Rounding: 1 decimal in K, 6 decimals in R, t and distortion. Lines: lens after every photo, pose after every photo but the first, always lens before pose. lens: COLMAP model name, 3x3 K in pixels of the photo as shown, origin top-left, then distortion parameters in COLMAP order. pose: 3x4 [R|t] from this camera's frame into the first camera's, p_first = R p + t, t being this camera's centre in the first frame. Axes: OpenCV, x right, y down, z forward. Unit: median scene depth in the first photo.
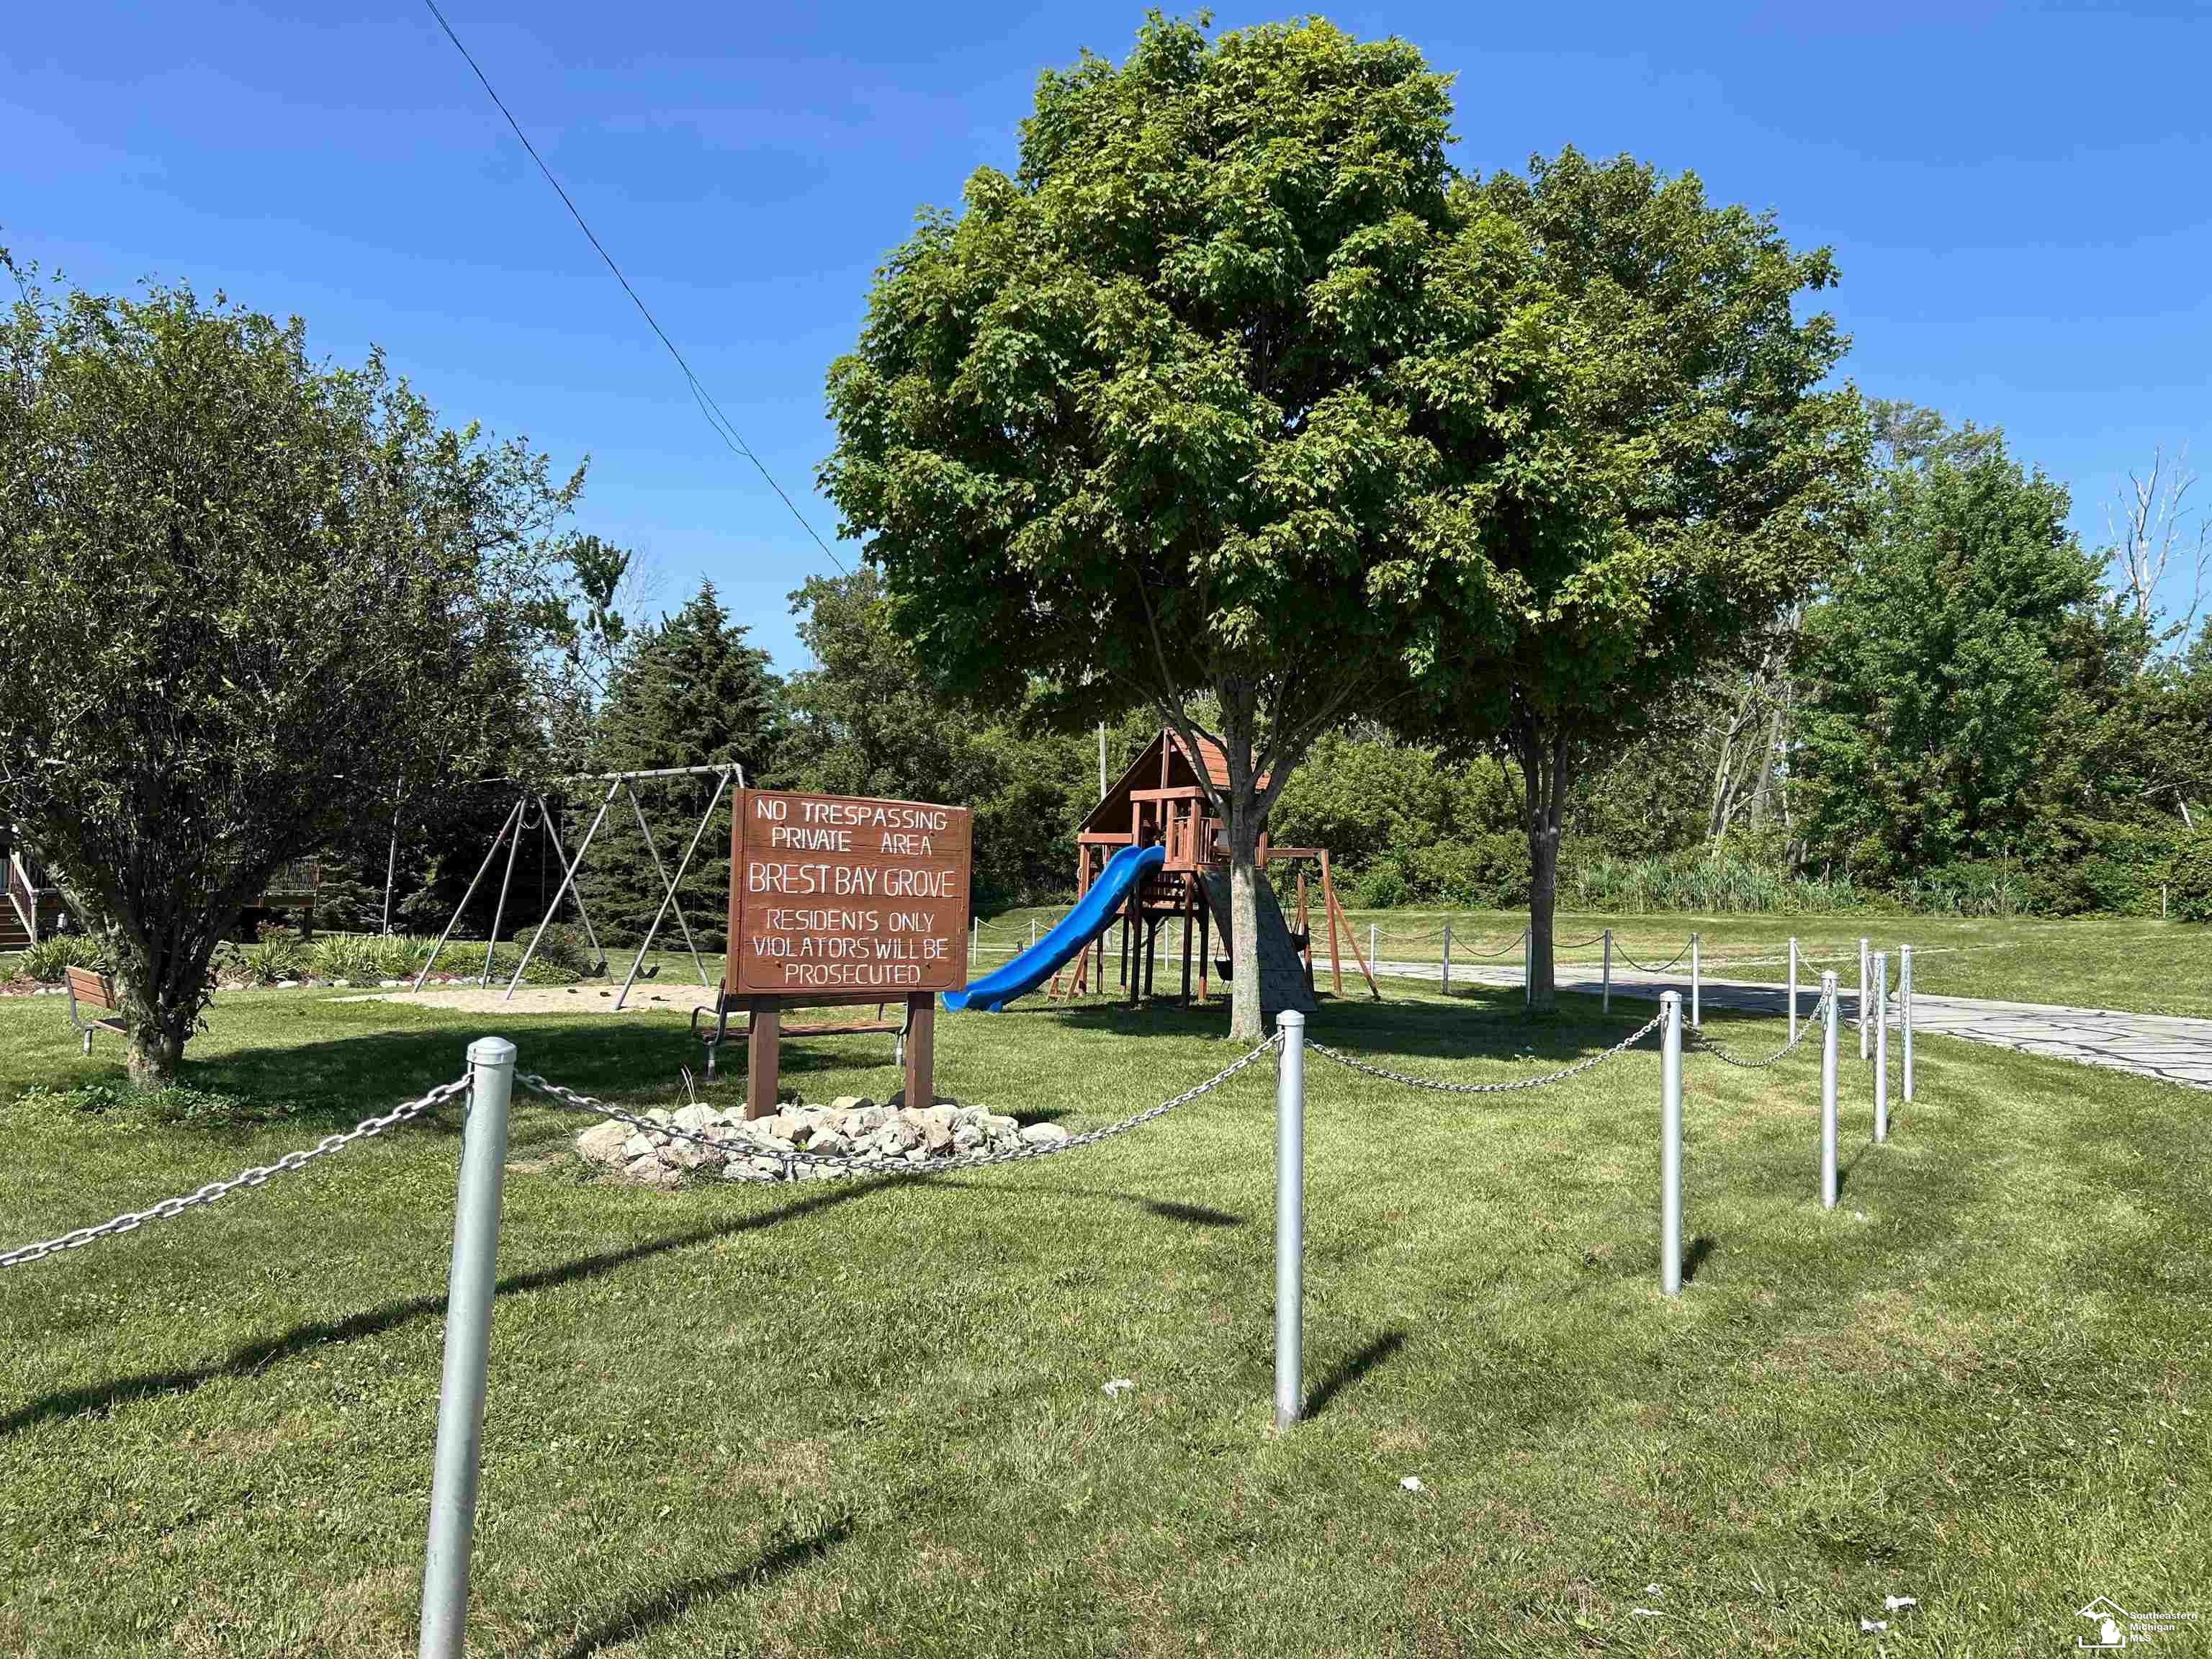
lens RADIAL K [[1694.2, 0, 1106.0], [0, 1694.2, 829.5], [0, 0, 1]] dist [0.063665, -0.050283]
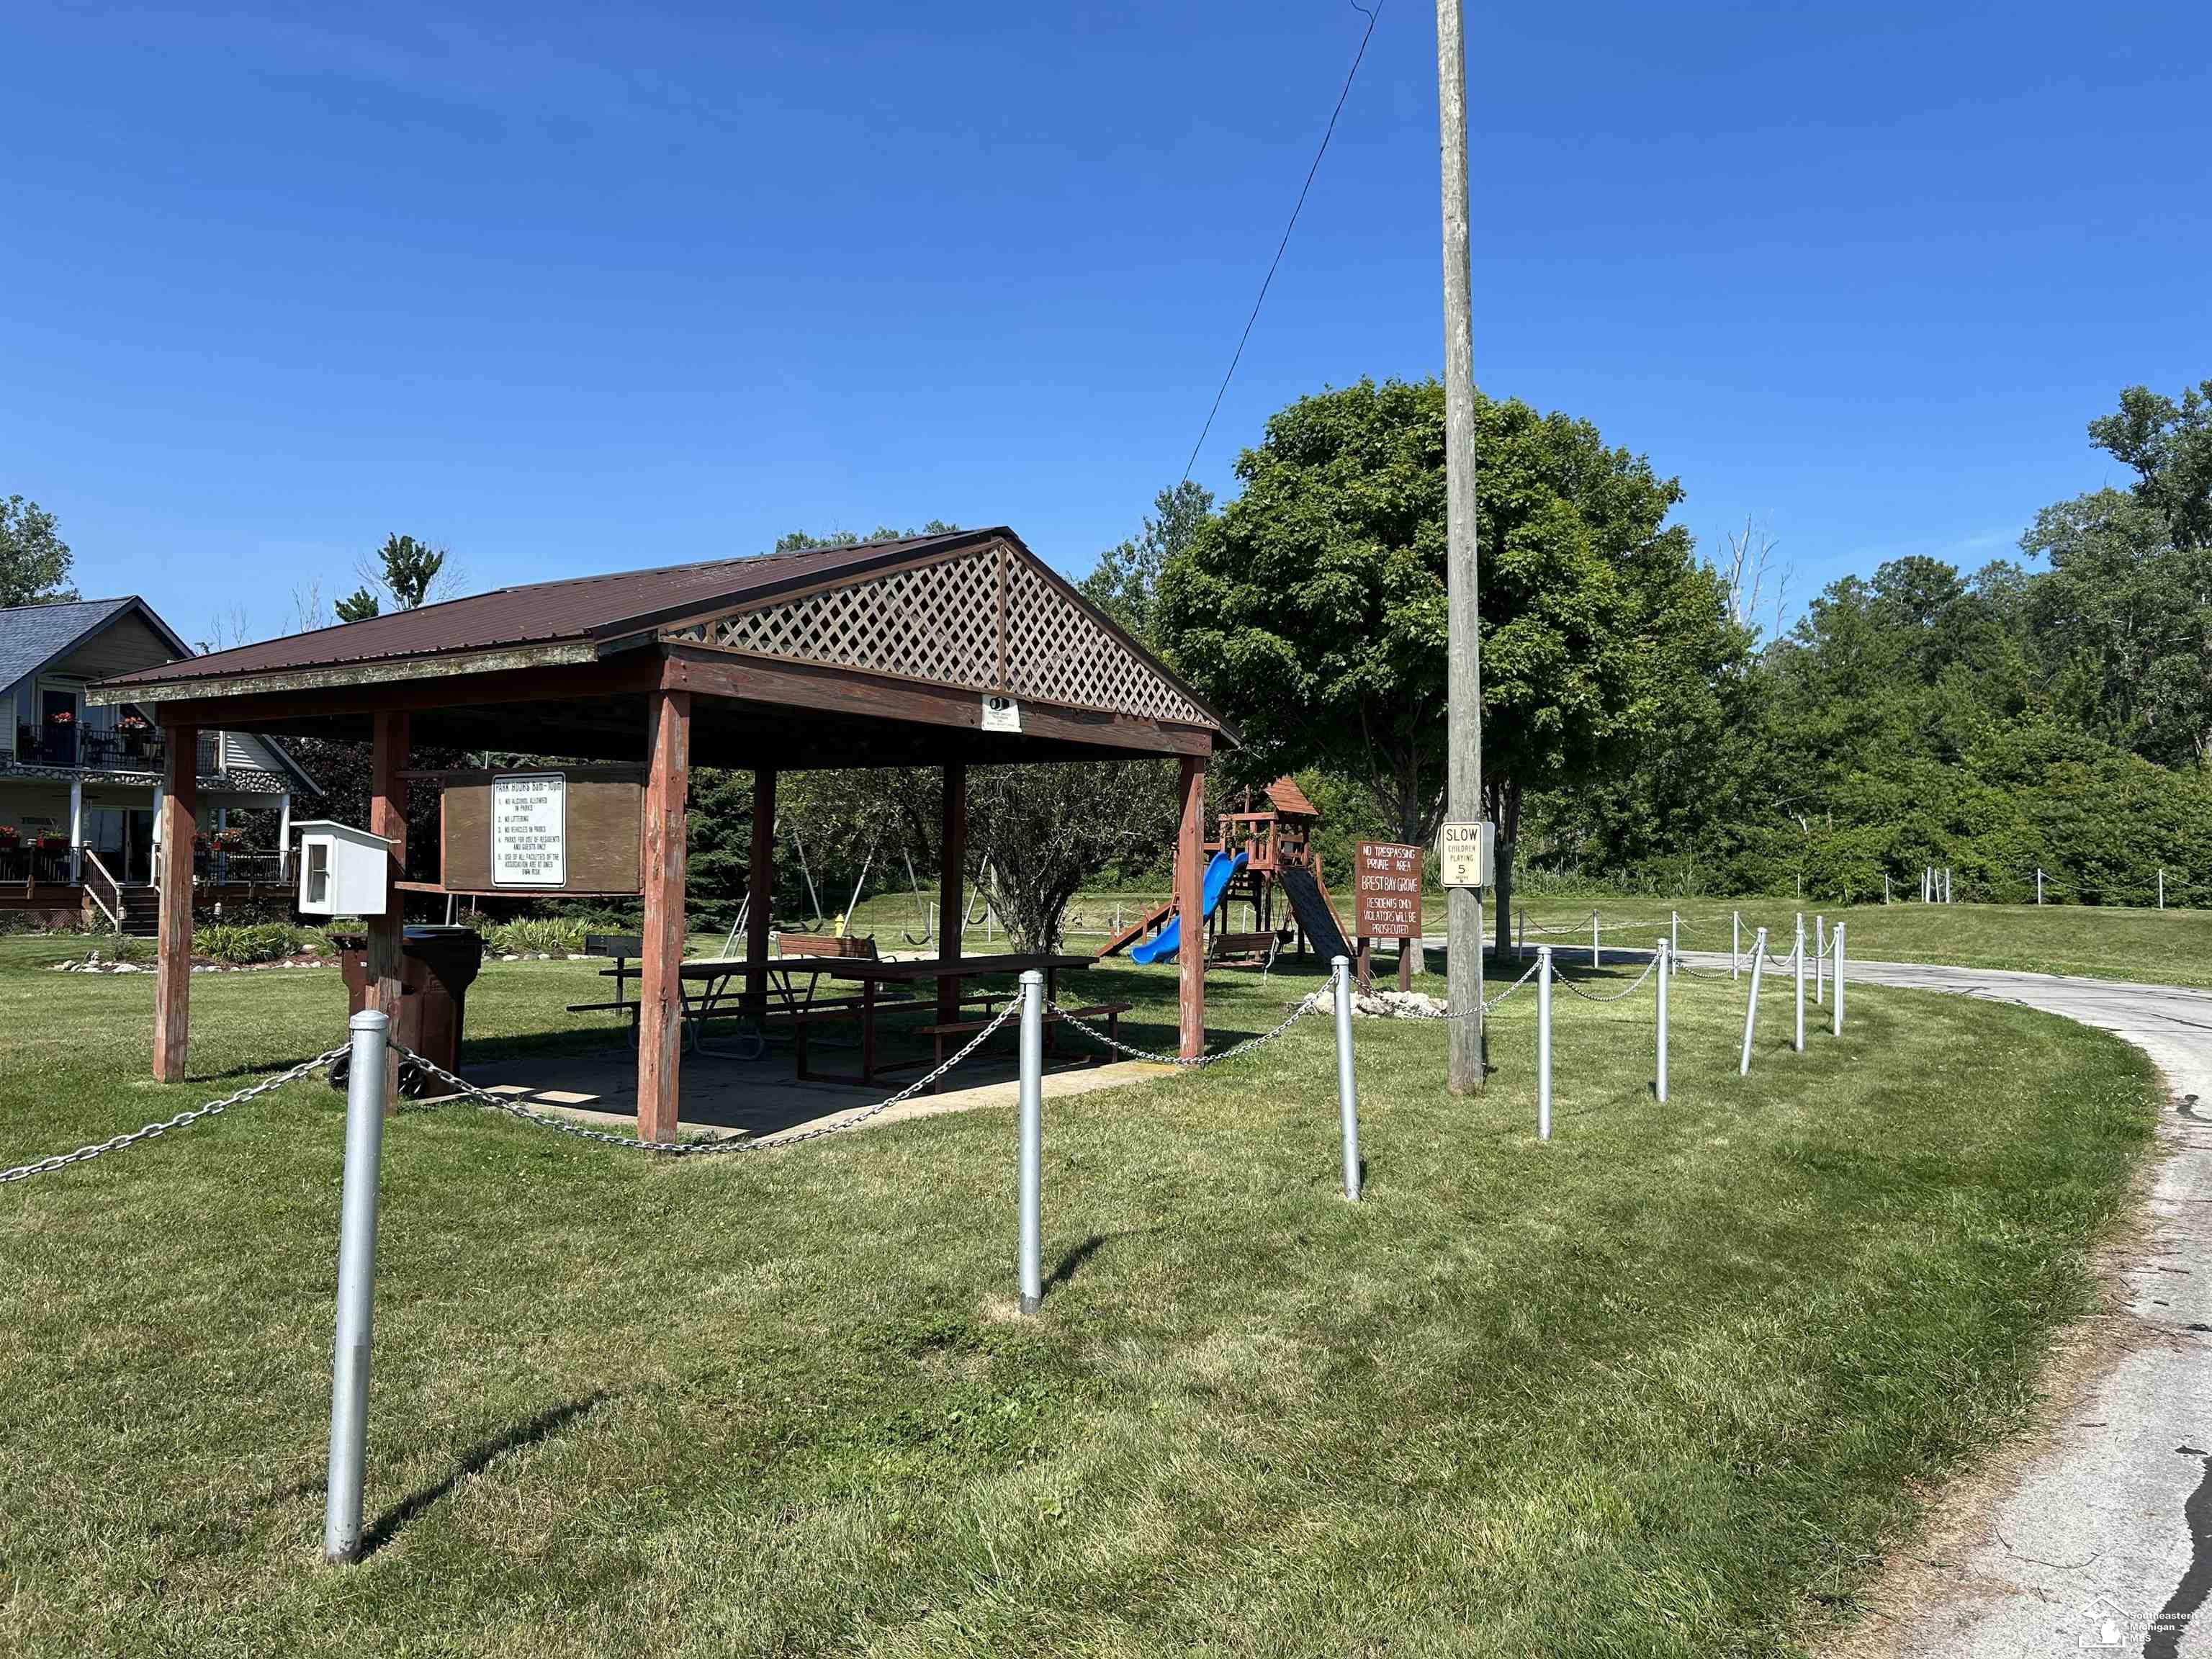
lens RADIAL K [[1694.2, 0, 1106.0], [0, 1694.2, 829.5], [0, 0, 1]] dist [0.063665, -0.050283]
pose [[0.977672, 0.003581, 0.210107, -0.201115], [-0.005571, 0.999945, 0.008878, -0.011471], [-0.210064, -0.009850, 0.977638, -0.207497]]
